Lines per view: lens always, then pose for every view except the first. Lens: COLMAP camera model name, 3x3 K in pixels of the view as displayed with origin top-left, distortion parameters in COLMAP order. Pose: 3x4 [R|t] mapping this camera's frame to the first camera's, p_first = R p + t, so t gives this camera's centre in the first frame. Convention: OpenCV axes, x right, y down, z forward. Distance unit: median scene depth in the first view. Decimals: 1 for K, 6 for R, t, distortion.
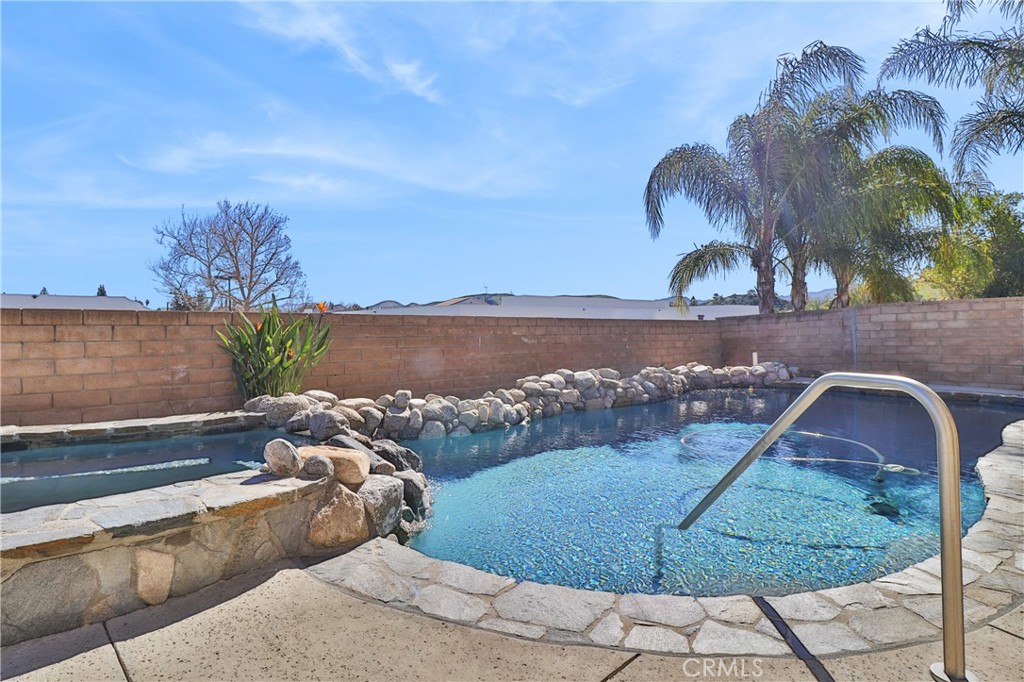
lens RADIAL K [[518.4, 0, 518.8], [0, 518.4, 329.5], [0, 0, 1]] dist [0.018543, -0.011646]
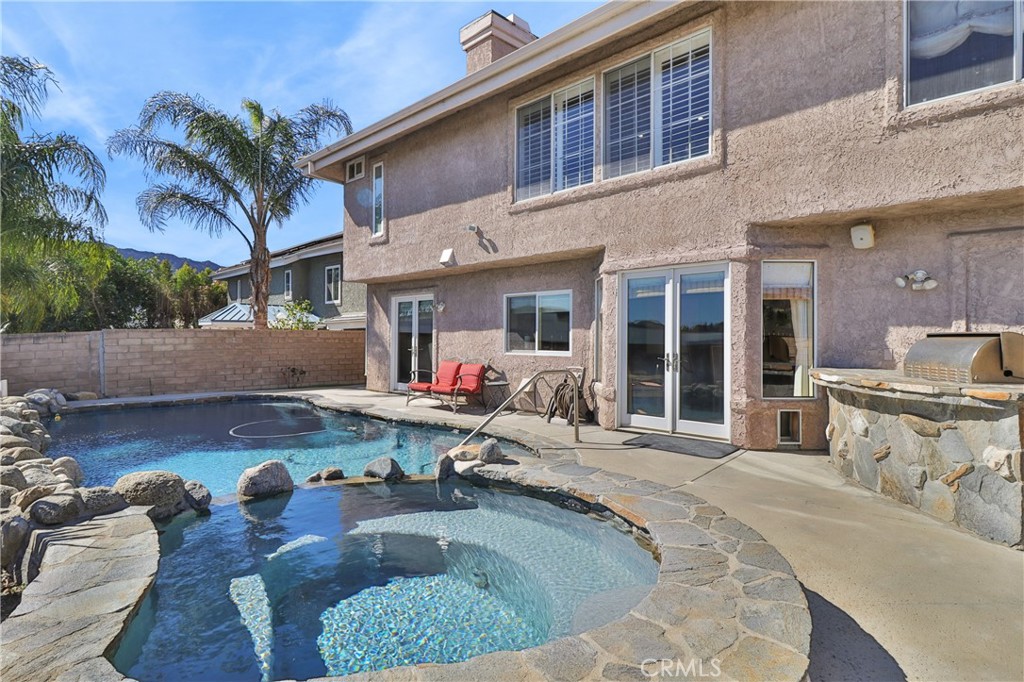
lens RADIAL K [[518.4, 0, 518.8], [0, 518.4, 329.5], [0, 0, 1]] dist [0.018543, -0.011646]
pose [[-0.093756, 0.028488, 0.995188, -0.563639], [-0.002188, 0.999582, -0.028820, -0.018717], [-0.995593, -0.004879, -0.093655, 0.269918]]
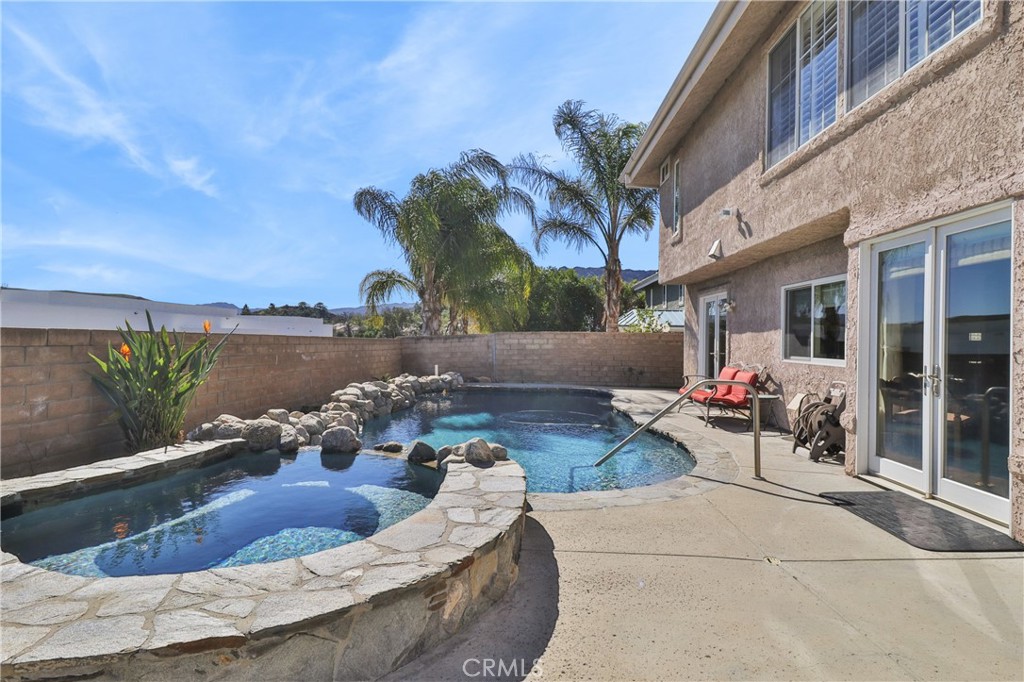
lens RADIAL K [[518.4, 0, 518.8], [0, 518.4, 329.5], [0, 0, 1]] dist [0.018543, -0.011646]
pose [[0.674961, 0.036750, 0.736937, -0.430051], [-0.025088, 0.999324, -0.026858, -0.017494], [-0.737427, -0.000360, 0.675427, -0.041548]]
